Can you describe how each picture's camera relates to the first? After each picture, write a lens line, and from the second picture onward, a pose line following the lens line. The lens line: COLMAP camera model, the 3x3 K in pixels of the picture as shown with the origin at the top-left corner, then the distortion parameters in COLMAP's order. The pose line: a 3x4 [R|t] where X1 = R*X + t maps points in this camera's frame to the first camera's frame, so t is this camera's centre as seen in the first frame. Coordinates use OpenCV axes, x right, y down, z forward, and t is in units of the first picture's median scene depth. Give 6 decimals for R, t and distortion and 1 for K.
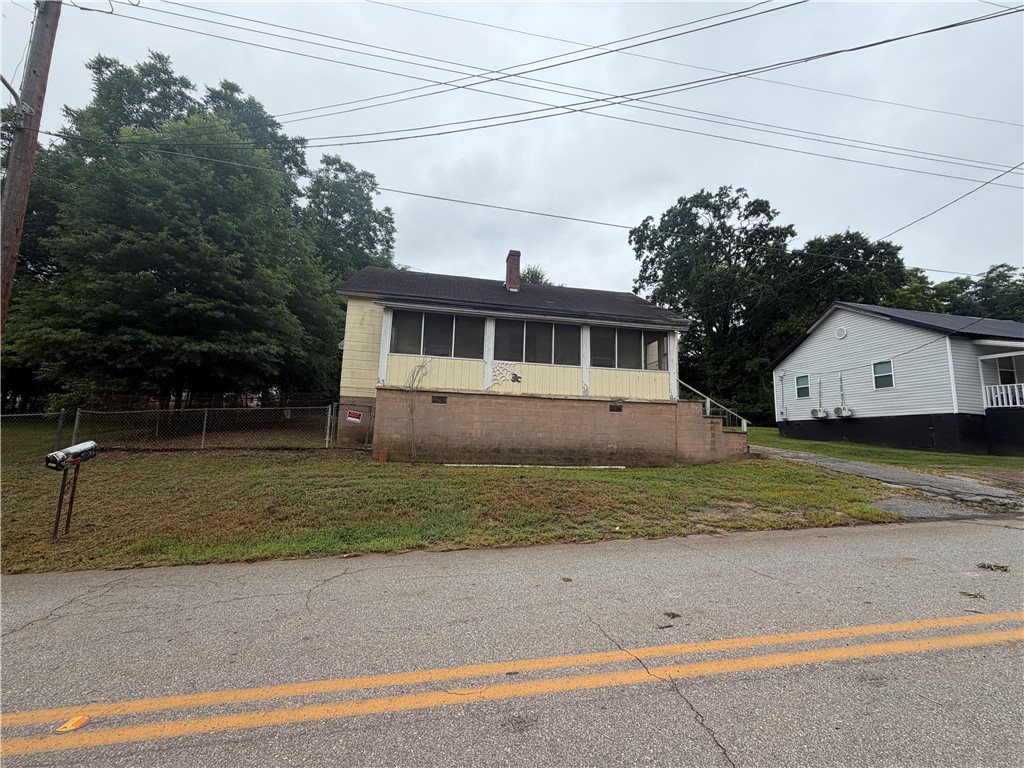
lens RADIAL K [[409.7, 0, 510.7], [0, 409.7, 383.8], [0, 0, 1]] dist [-0.000214, -0.000027]
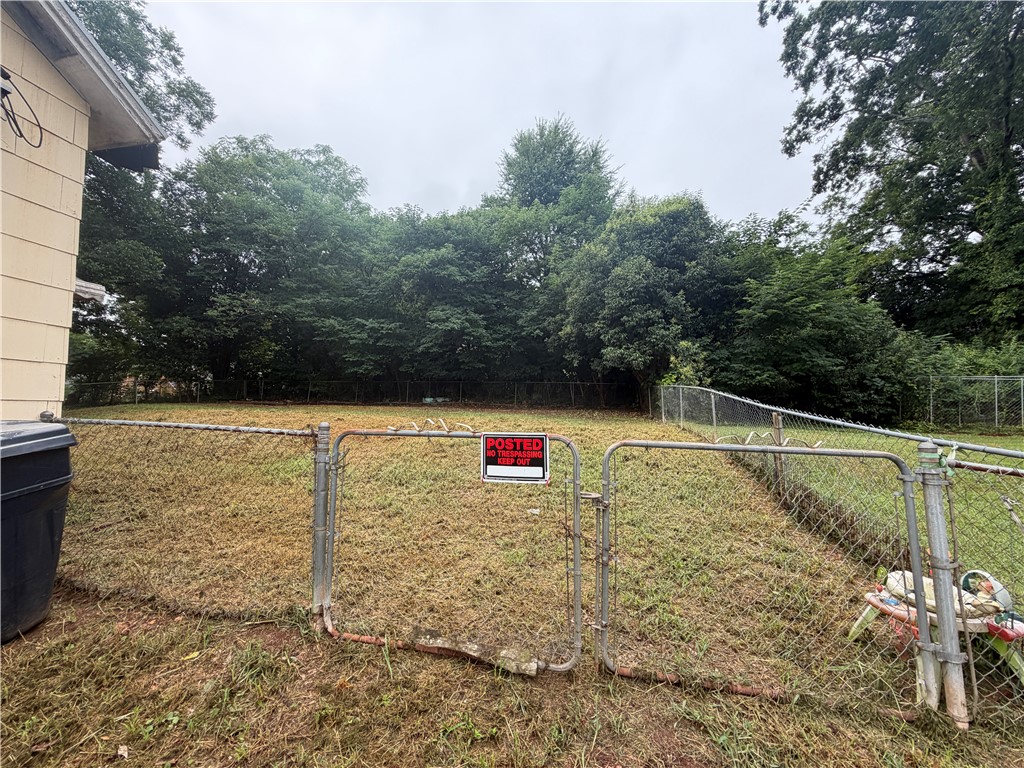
lens RADIAL K [[409.7, 0, 510.7], [0, 409.7, 383.8], [0, 0, 1]] dist [-0.000214, -0.000027]
pose [[0.932779, -0.024431, -0.359620, 0.744523], [0.046626, 0.997496, 0.053174, 0.098535], [0.357421, -0.066367, 0.931582, 1.810950]]
